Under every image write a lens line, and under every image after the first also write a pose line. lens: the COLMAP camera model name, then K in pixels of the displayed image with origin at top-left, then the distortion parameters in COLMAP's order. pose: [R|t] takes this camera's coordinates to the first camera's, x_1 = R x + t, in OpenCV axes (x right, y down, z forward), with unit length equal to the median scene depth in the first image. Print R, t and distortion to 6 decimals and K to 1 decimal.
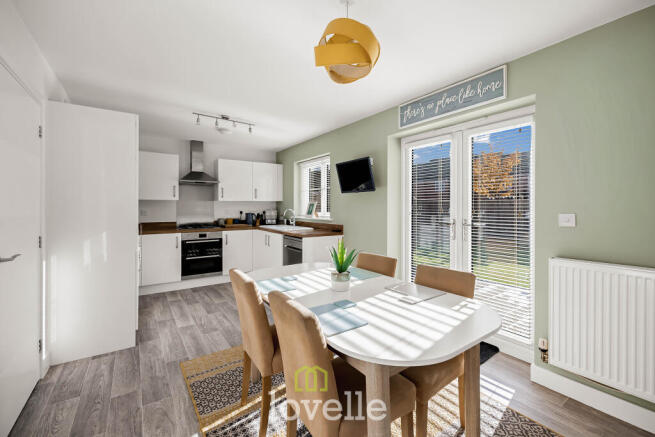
lens RADIAL K [[278.0, 0, 326.1], [0, 278.0, 207.8], [0, 0, 1]] dist [0.001988, 0.000212]
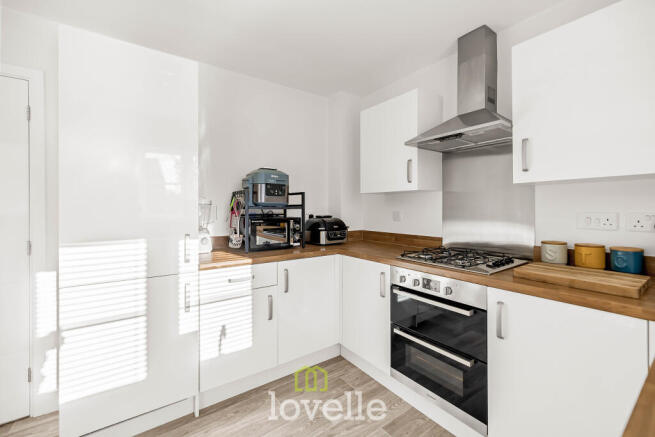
lens RADIAL K [[278.0, 0, 326.1], [0, 278.0, 207.8], [0, 0, 1]] dist [0.001988, 0.000212]
pose [[0.013055, -0.003805, -0.999908, -0.082976], [0.002458, 0.999990, -0.003774, 0.002685], [0.999912, -0.002408, 0.013064, 0.810348]]
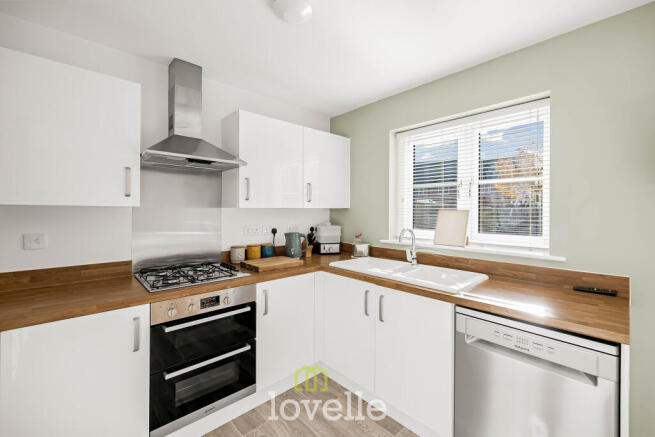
lens RADIAL K [[278.0, 0, 326.1], [0, 278.0, 207.8], [0, 0, 1]] dist [0.001988, 0.000212]
pose [[0.989912, 0.005475, 0.141575, -0.322378], [-0.003881, 0.999926, -0.011533, -0.021281], [-0.141627, 0.010867, 0.989860, 0.570765]]
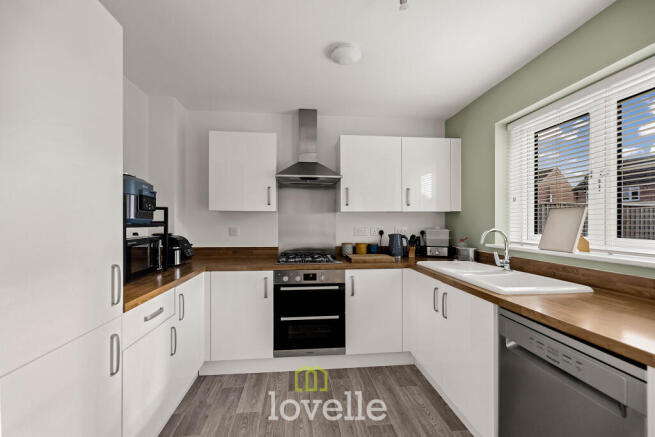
lens RADIAL K [[277.2, 0, 327.5], [0, 277.2, 218.5], [0, 0, 1]] dist [-0.000045, 0.000037]
pose [[0.877415, -0.005912, -0.479695, -0.149807], [-0.001288, 0.999891, -0.014680, -0.003383], [0.479730, 0.013498, 0.877312, 0.517816]]
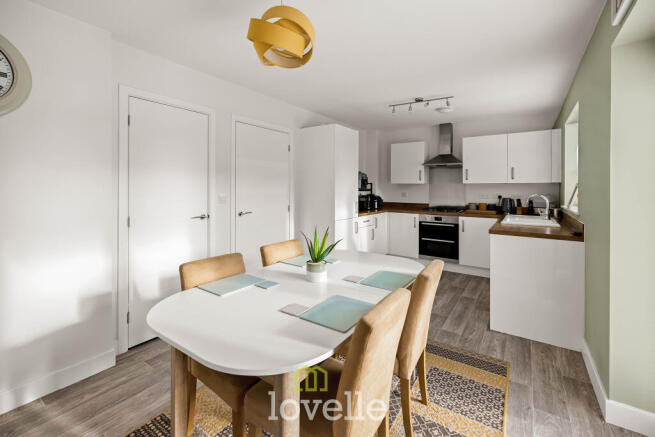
lens RADIAL K [[283.2, 0, 330.6], [0, 283.2, 188.2], [0, 0, 1]] dist [0.005187, 0.000045]
pose [[0.358773, 0.002280, -0.933422, 0.344825], [-0.007210, 0.999974, -0.000329, -0.006209], [0.933397, 0.006849, 0.358780, 0.259300]]
